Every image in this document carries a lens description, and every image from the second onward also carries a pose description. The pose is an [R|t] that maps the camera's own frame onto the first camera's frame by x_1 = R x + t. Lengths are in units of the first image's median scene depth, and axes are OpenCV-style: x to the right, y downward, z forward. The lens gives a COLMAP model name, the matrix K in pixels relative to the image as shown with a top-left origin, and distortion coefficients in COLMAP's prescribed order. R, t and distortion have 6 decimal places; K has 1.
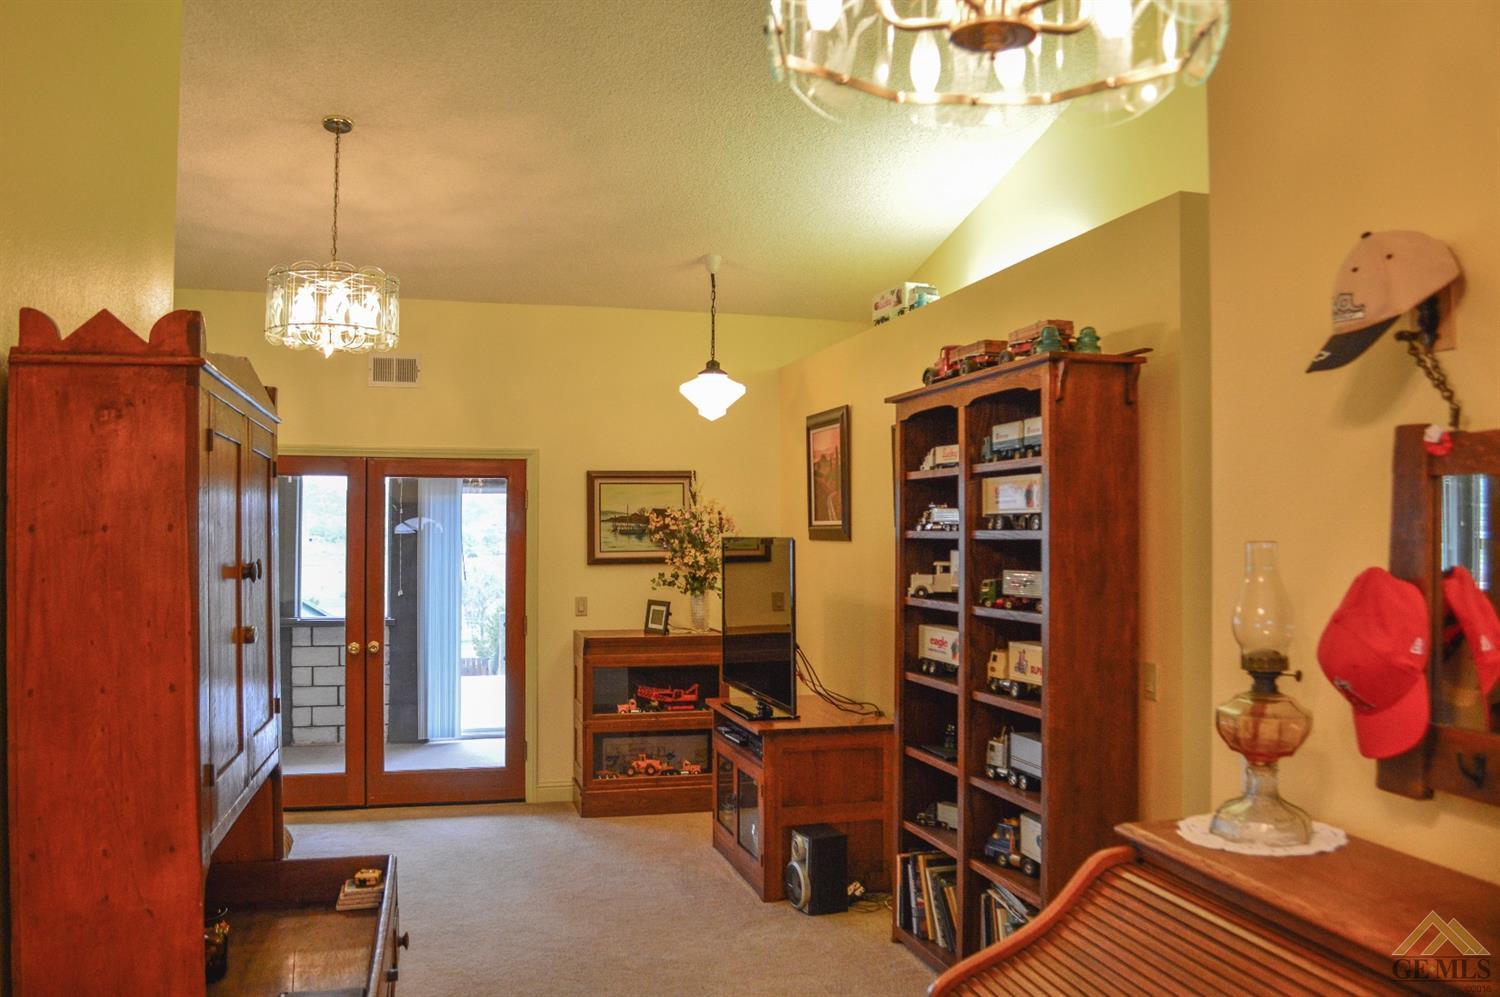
lens RADIAL K [[1213.3, 0, 750.0], [0, 1213.3, 498.5], [0, 0, 1]] dist [-0.081913, 0.009219]
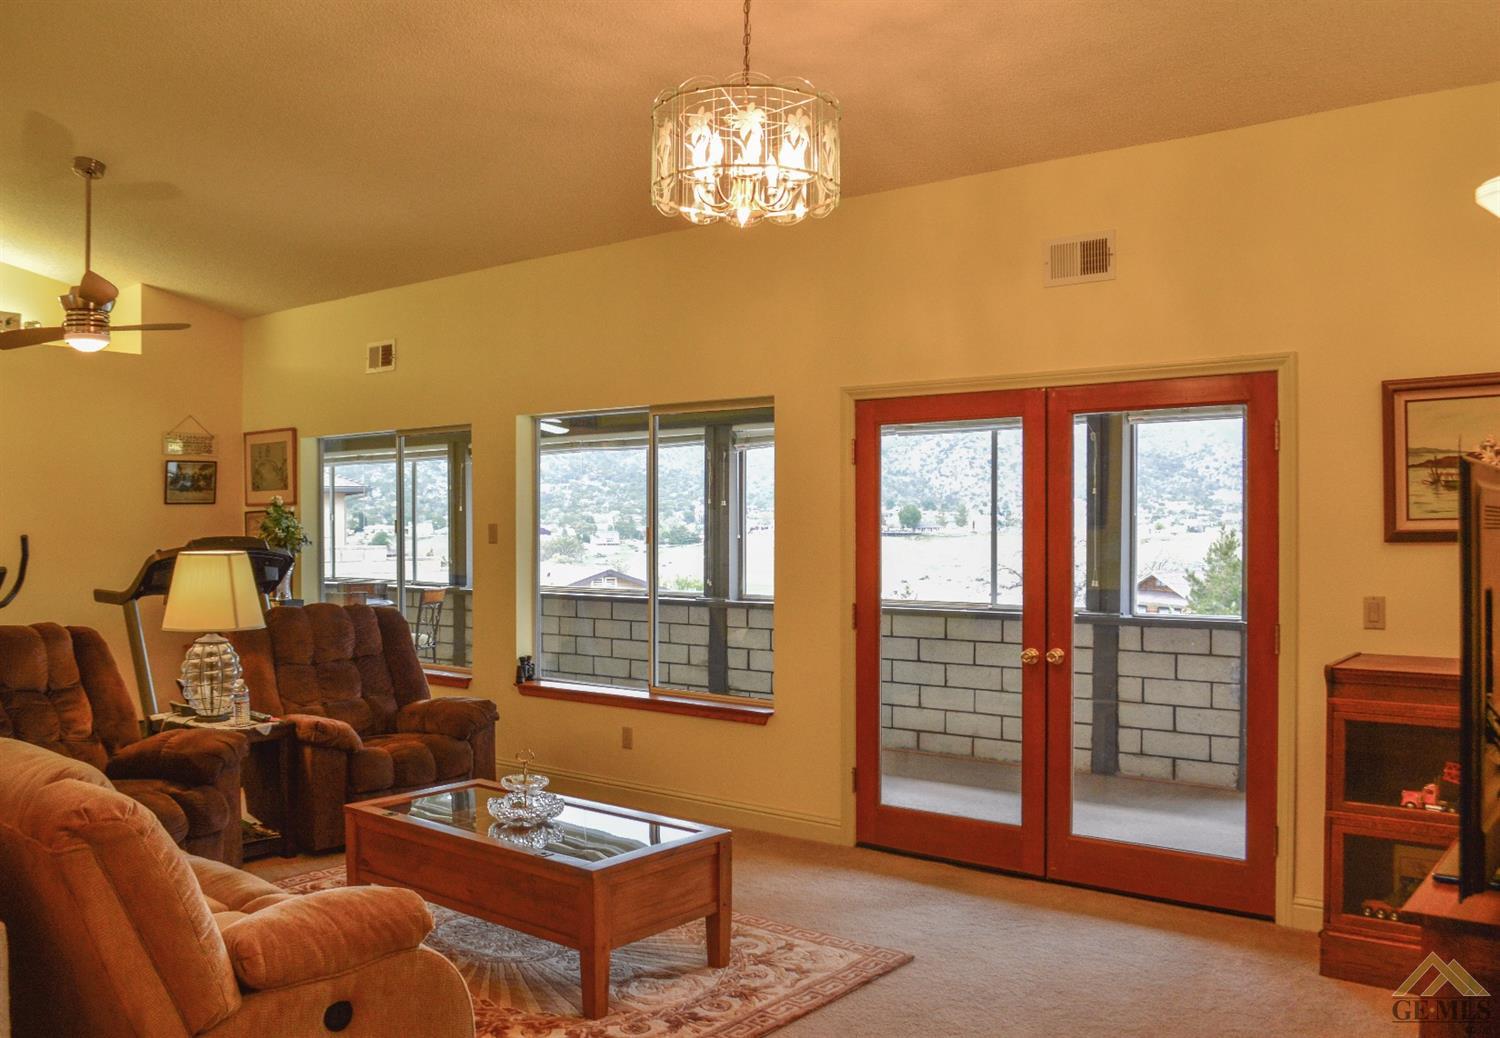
lens RADIAL K [[1224.4, 0, 705.3], [0, 1224.4, 513.7], [0, 0, 1]] dist [-0.089414, -0.001120]
pose [[0.575510, -0.013085, -0.817690, 0.147811], [0.025251, 0.999680, 0.001775, 0.032194], [0.817405, -0.021669, 0.575656, 0.409851]]
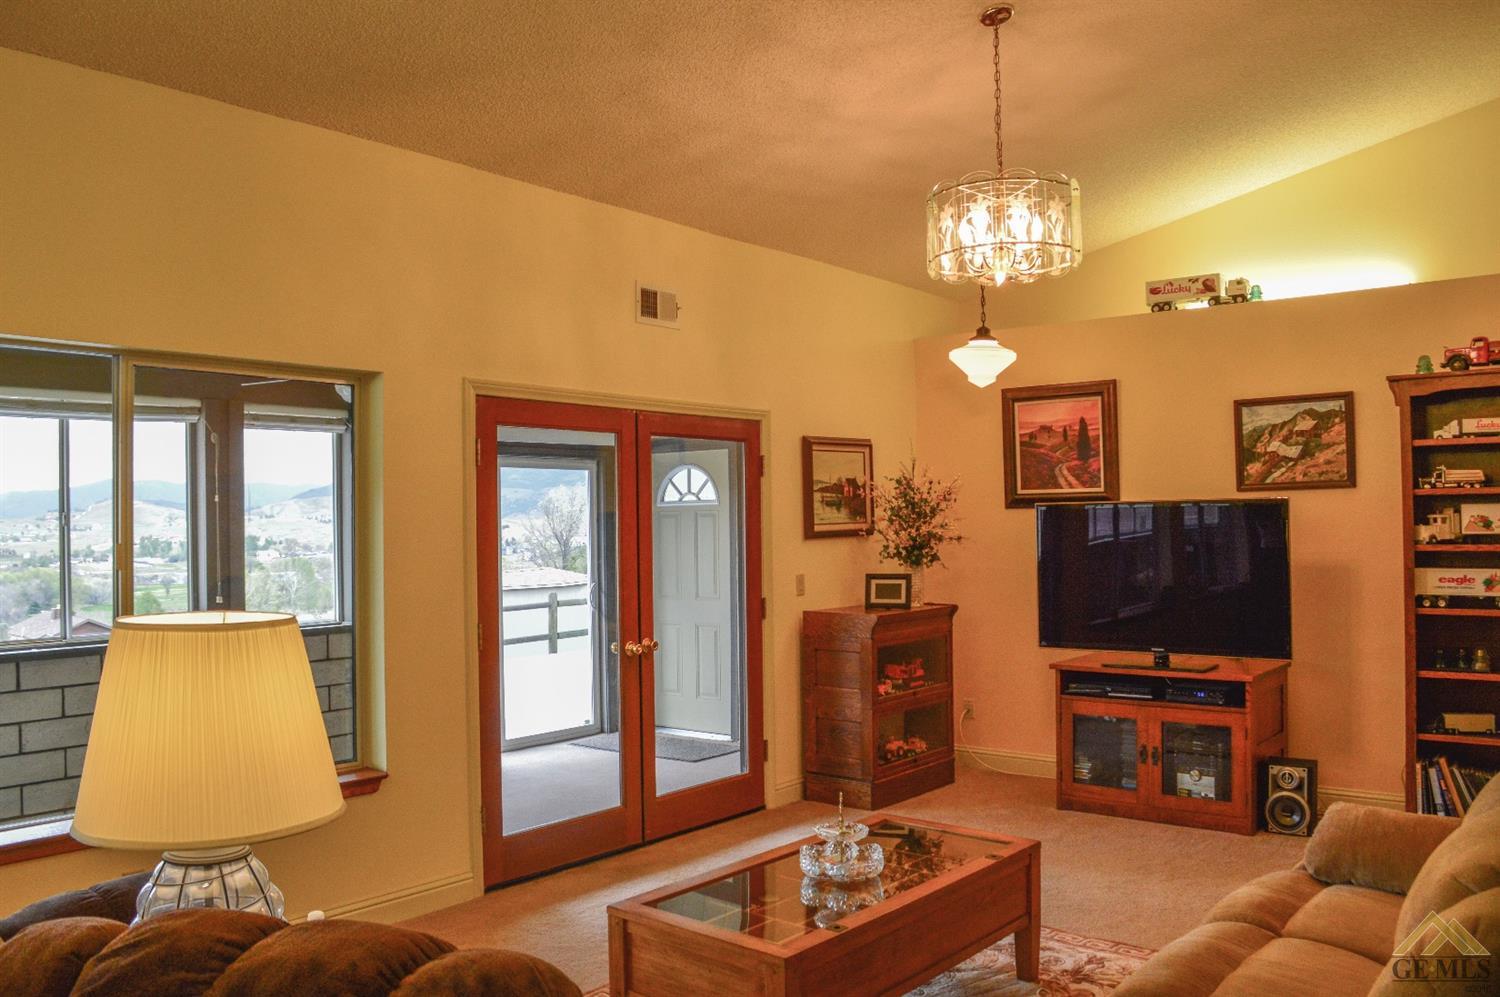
lens RADIAL K [[1213.3, 0, 750.0], [0, 1213.3, 498.5], [0, 0, 1]] dist [-0.081913, 0.009219]
pose [[0.814097, -0.006081, 0.580698, -0.709716], [0.001600, 0.999965, 0.008229, 0.016783], [-0.580727, -0.005770, 0.814078, 0.284983]]
